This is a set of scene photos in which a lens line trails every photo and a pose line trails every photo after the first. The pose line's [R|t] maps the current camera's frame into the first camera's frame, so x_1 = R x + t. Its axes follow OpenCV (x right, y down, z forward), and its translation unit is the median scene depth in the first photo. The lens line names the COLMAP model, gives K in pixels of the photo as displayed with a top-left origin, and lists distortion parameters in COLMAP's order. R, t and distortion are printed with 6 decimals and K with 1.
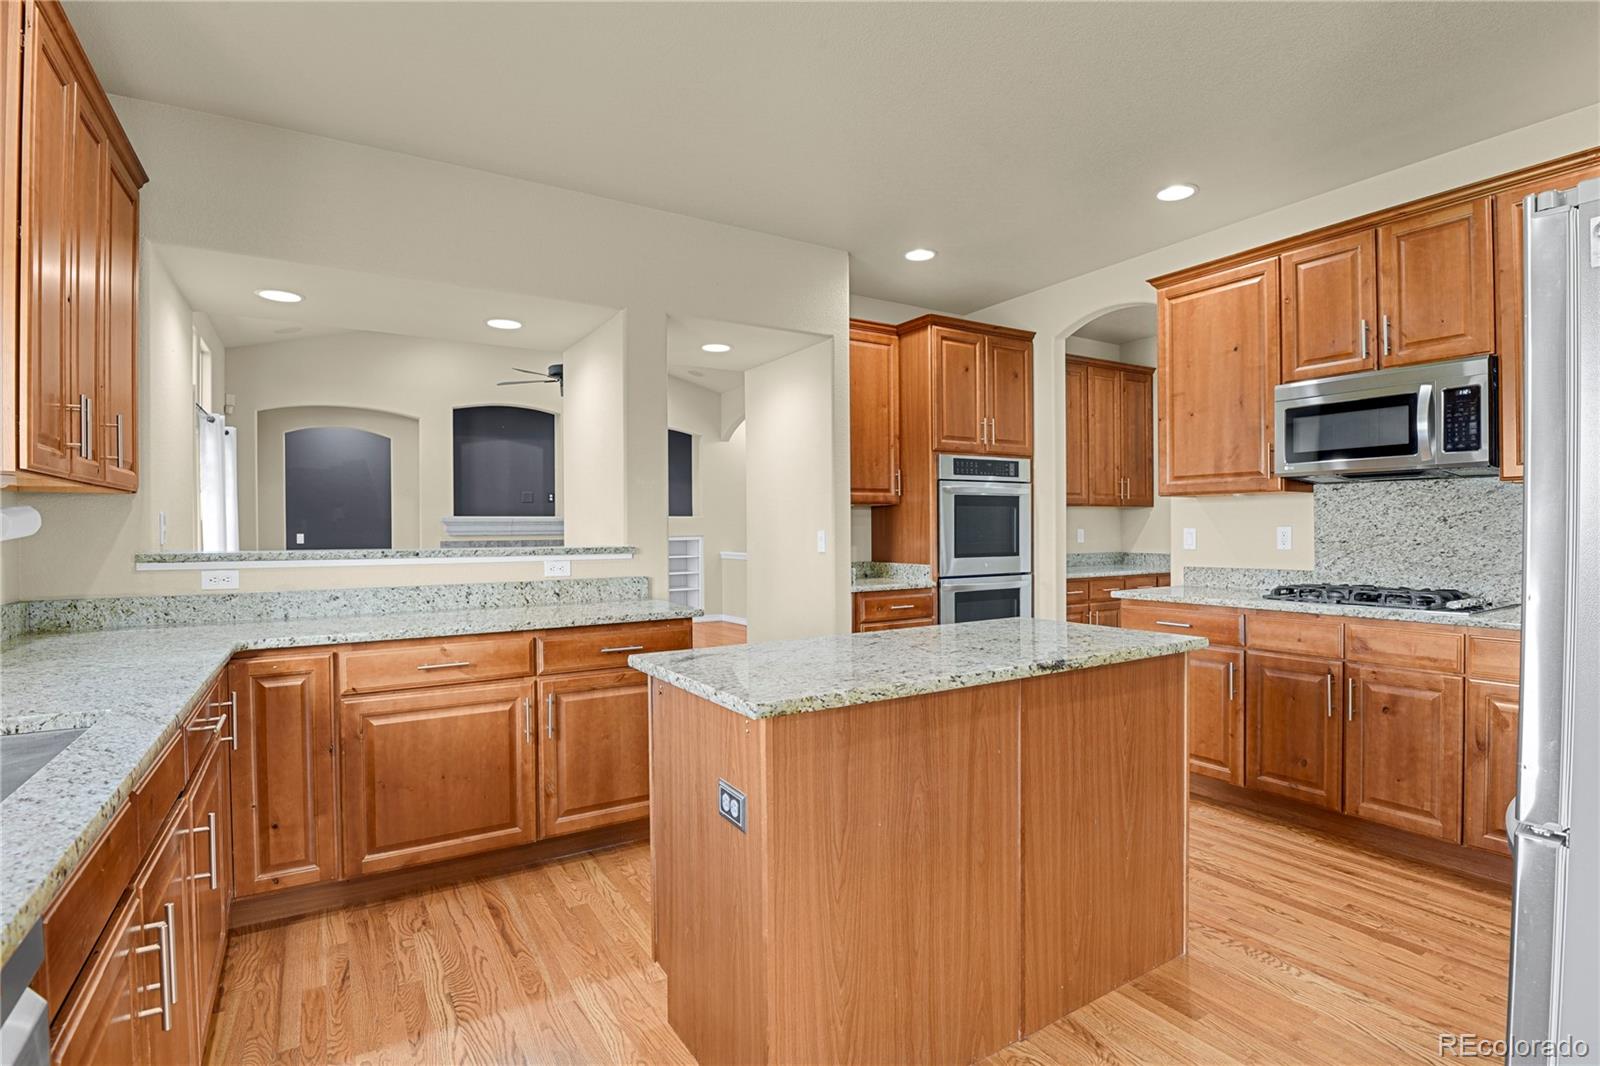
lens RADIAL K [[778.8, 0, 800.0], [0, 778.8, 533.0], [0, 0, 1]] dist [-0.000506, -0.023692]
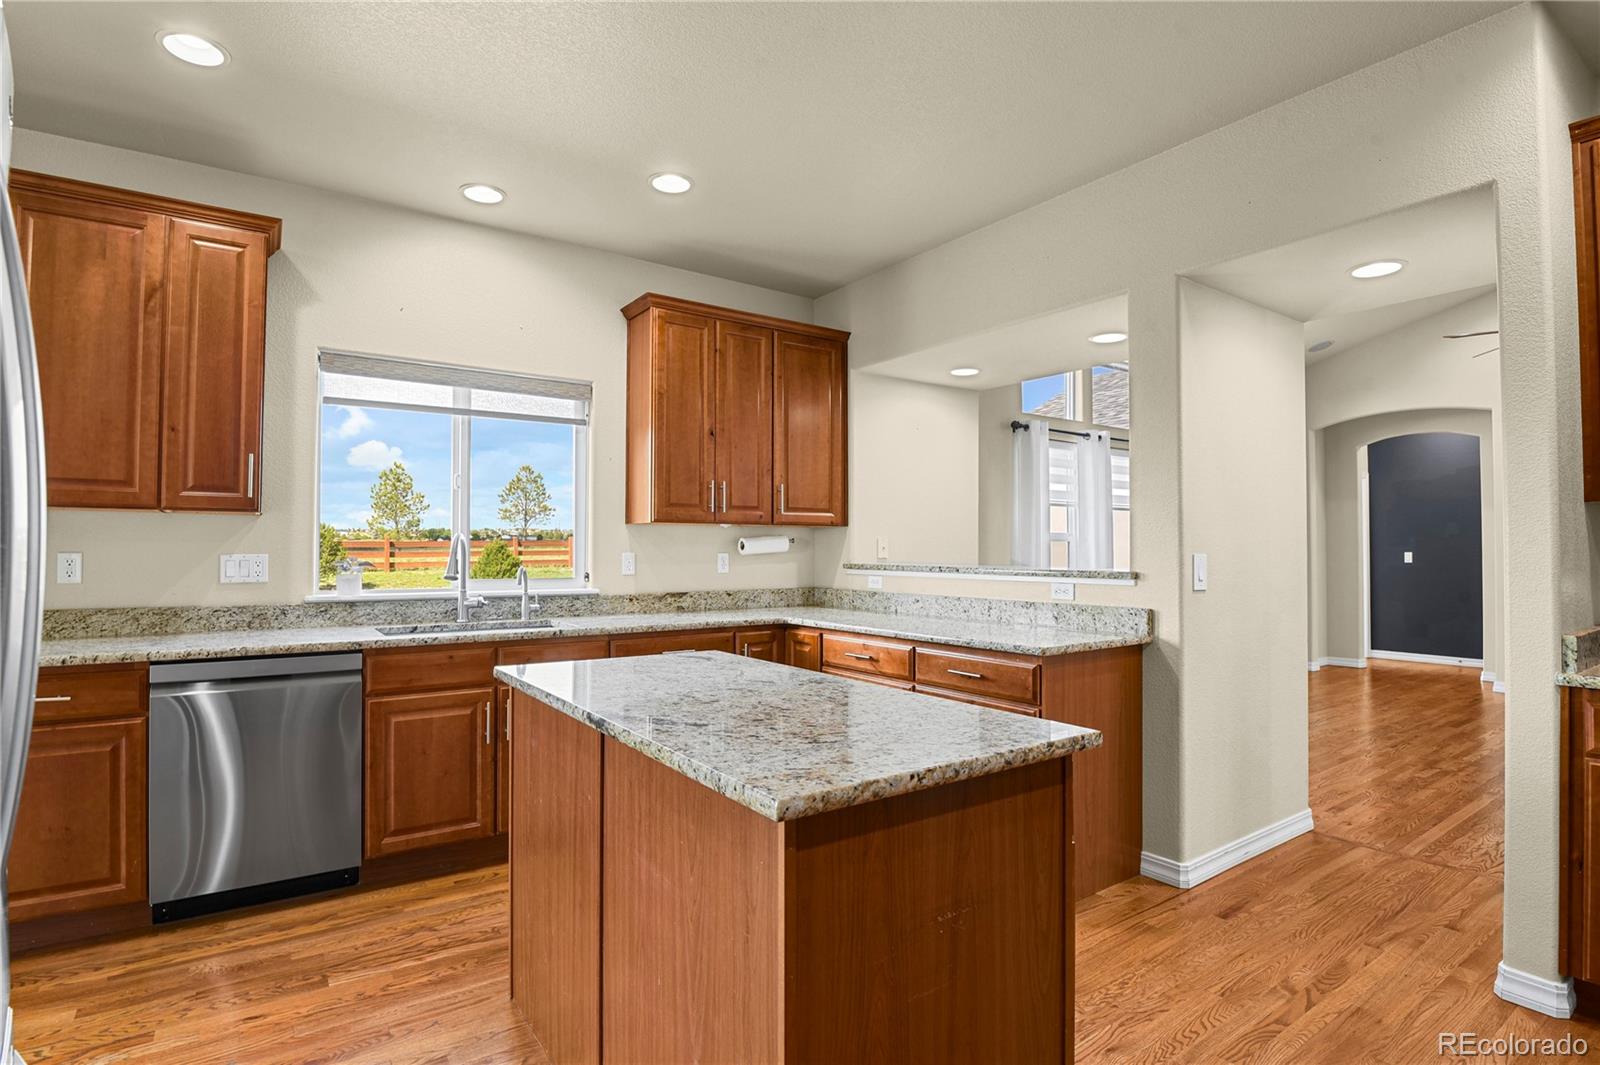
lens RADIAL K [[803.1, 0, 828.9], [0, 803.1, 531.7], [0, 0, 1]] dist [-0.035317, -0.000241]
pose [[0.085125, -0.013534, -0.996278, 0.787071], [-0.006363, 0.999880, -0.014127, -0.014489], [0.996350, 0.007542, 0.085028, 0.769394]]
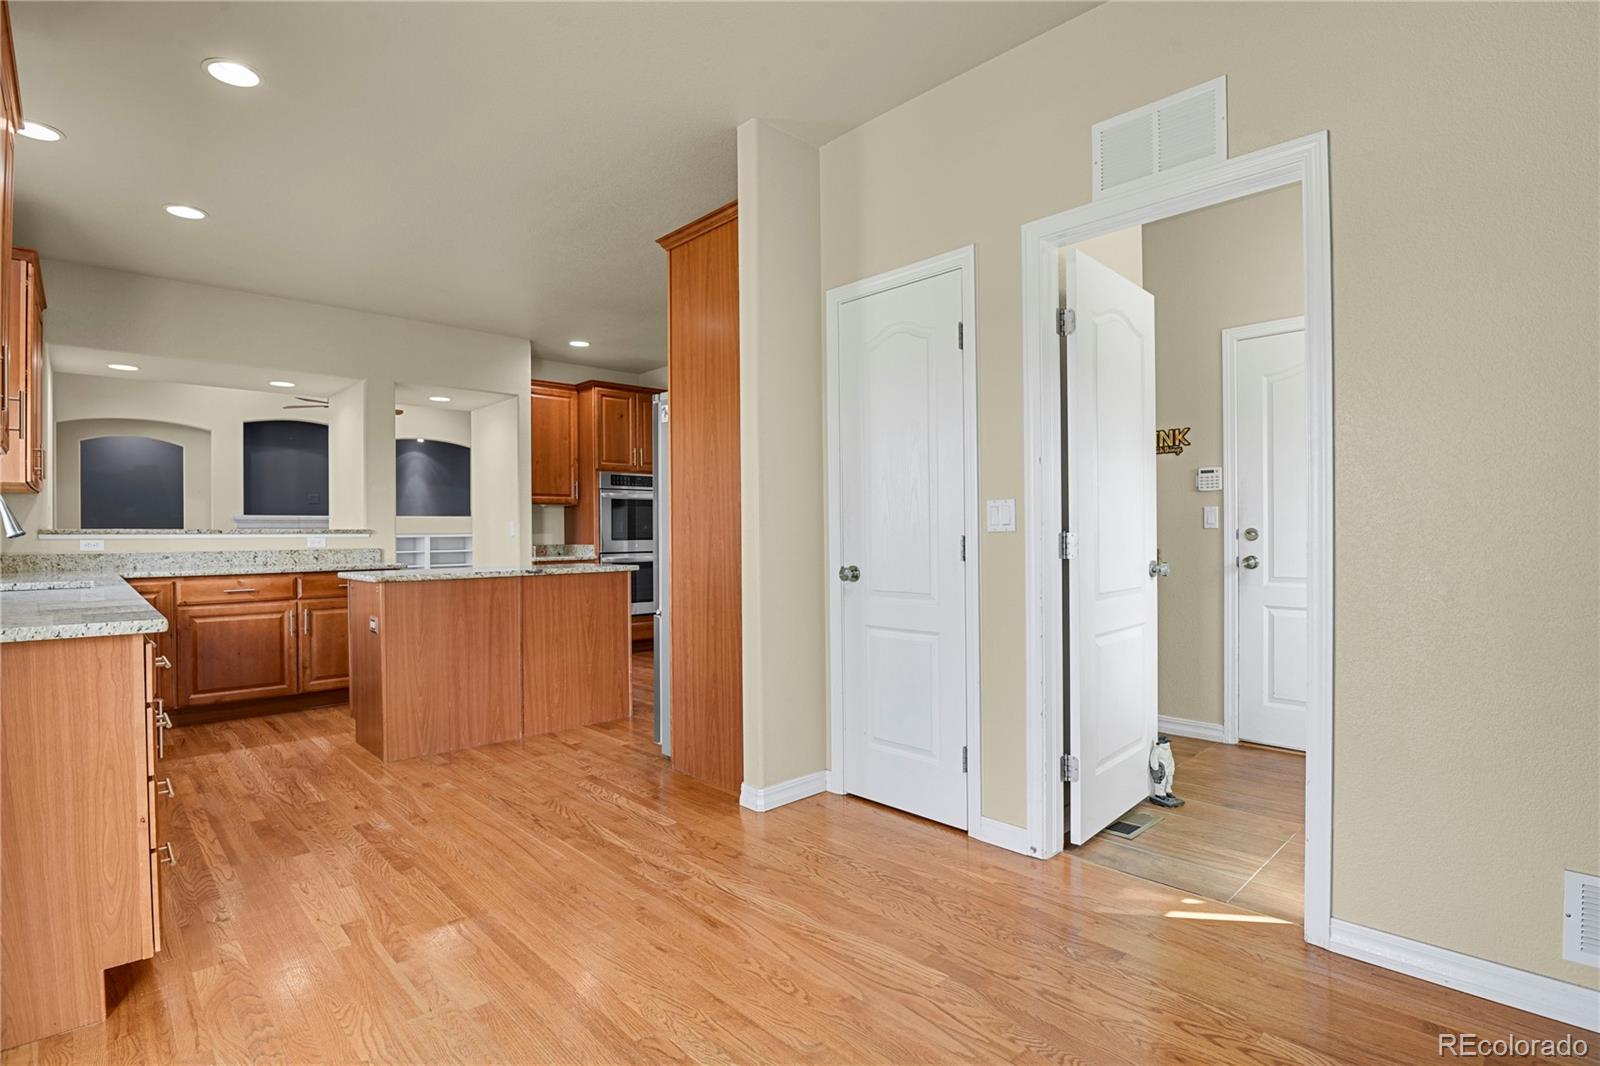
lens RADIAL K [[776.0, 0, 802.0], [0, 776.0, 530.2], [0, 0, 1]] dist [-0.028243, -0.000759]
pose [[0.977164, -0.000896, 0.212484, 0.402023], [0.003168, 0.999941, -0.010355, 0.048896], [-0.212462, 0.010792, 0.977110, -0.920975]]
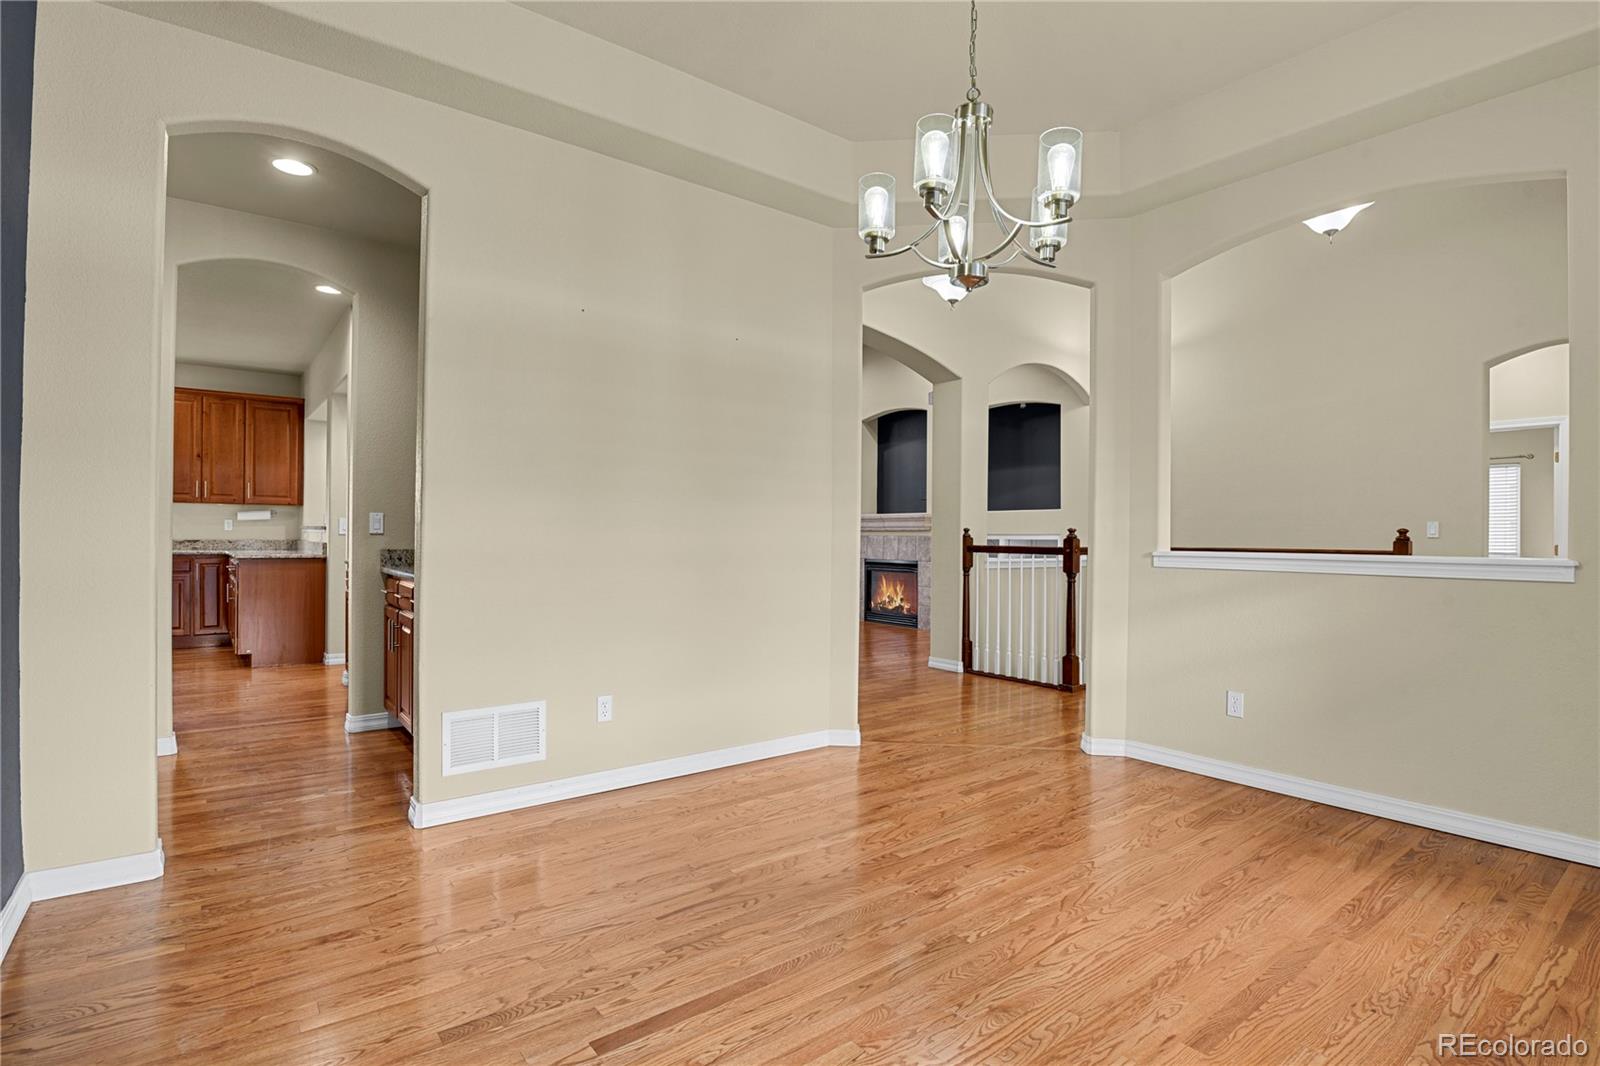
lens RADIAL K [[778.8, 0, 800.0], [0, 778.8, 533.0], [0, 0, 1]] dist [-0.000506, -0.023692]
pose [[0.104133, 0.003892, -0.994556, 2.181925], [-0.014684, 0.999889, 0.002375, 0.017525], [0.994455, 0.014356, 0.104179, 2.447828]]
